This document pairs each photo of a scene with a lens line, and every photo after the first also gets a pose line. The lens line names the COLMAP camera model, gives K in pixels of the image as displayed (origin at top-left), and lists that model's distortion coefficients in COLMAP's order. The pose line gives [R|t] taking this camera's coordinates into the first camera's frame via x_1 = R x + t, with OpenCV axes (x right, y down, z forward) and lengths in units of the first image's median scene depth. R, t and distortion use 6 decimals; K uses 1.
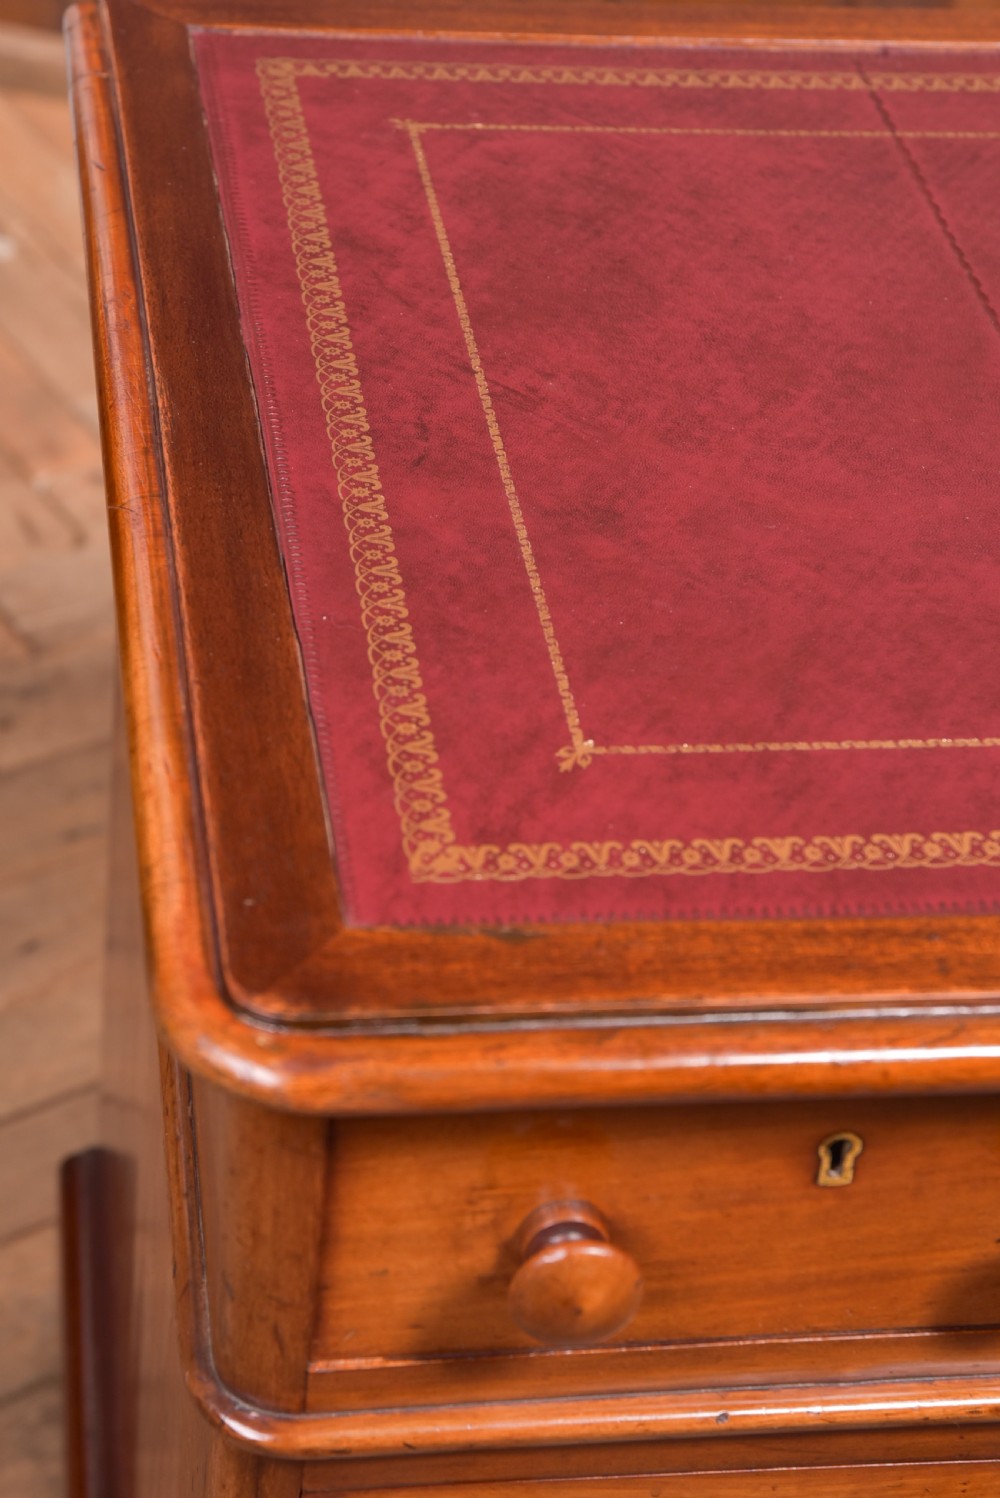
lens RADIAL K [[2857.6, 0, 500.0], [0, 2857.6, 749.0], [0, 0, 1]] dist [0.096091, 0.178390]
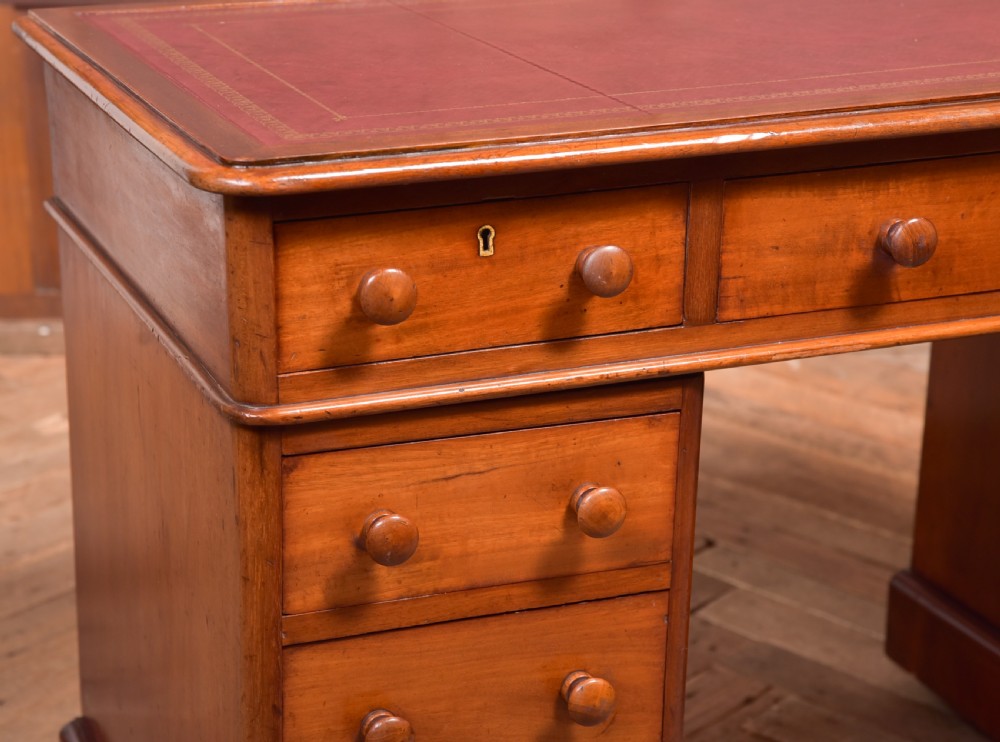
lens RADIAL K [[2072.4, 0, 437.2], [0, 2072.4, 384.8], [0, 0, 1]] dist [0.159280, 0.401626]
pose [[0.971257, -0.163592, 0.172908, -0.227856], [0.210574, 0.929210, -0.303689, 0.743023], [-0.110987, 0.331370, 0.936950, -0.529794]]
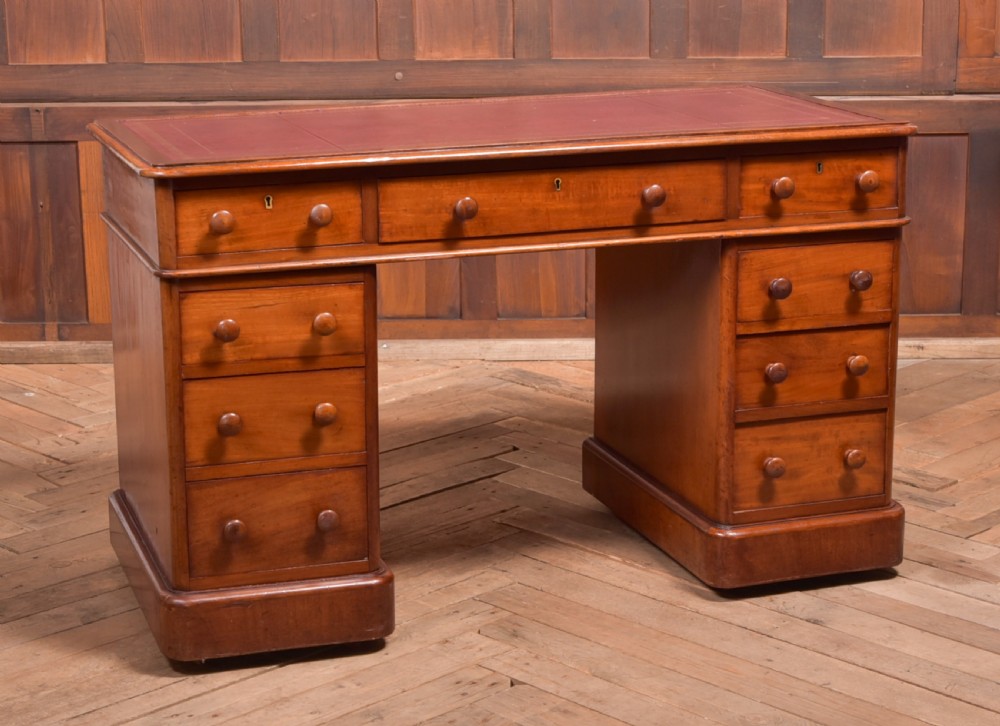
lens RADIAL K [[2109.0, 0, 517.4], [0, 2109.0, 362.1], [0, 0, 1]] dist [-0.012231, -0.094681]
pose [[0.977447, -0.149945, 0.148705, -0.060716], [0.198410, 0.893207, -0.403503, 2.092949], [-0.072321, 0.423907, 0.902814, -2.487224]]
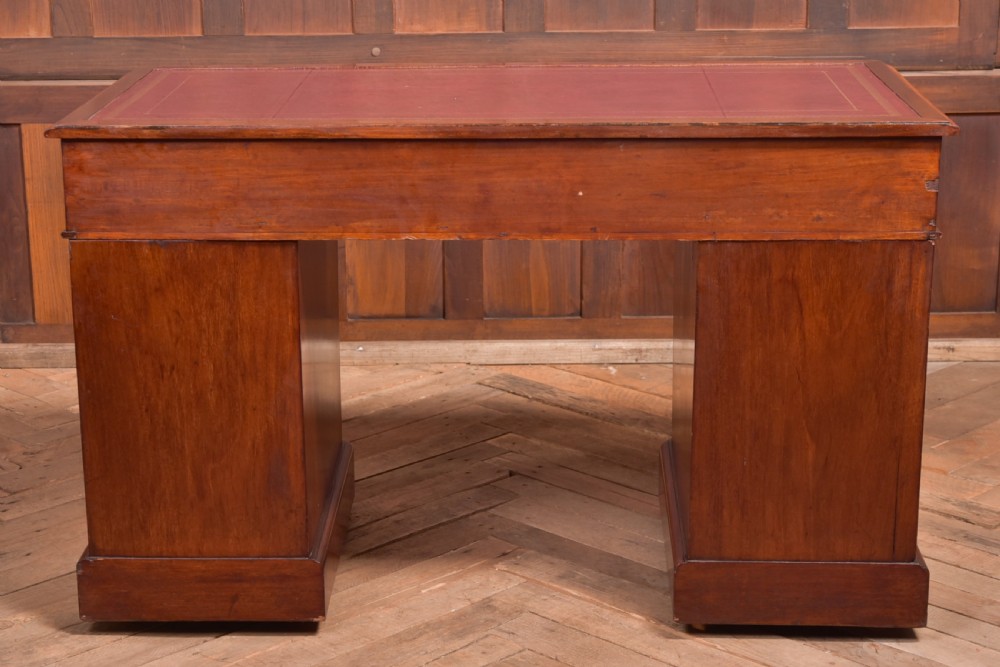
lens RADIAL K [[2045.1, 0, 446.3], [0, 2045.1, 367.0], [0, 0, 1]] dist [0.032401, 0.232304]
pose [[0.978240, -0.155826, 0.136987, -0.046579], [0.196970, 0.904950, -0.377184, 1.616651], [-0.065191, 0.395959, 0.915951, -1.882159]]
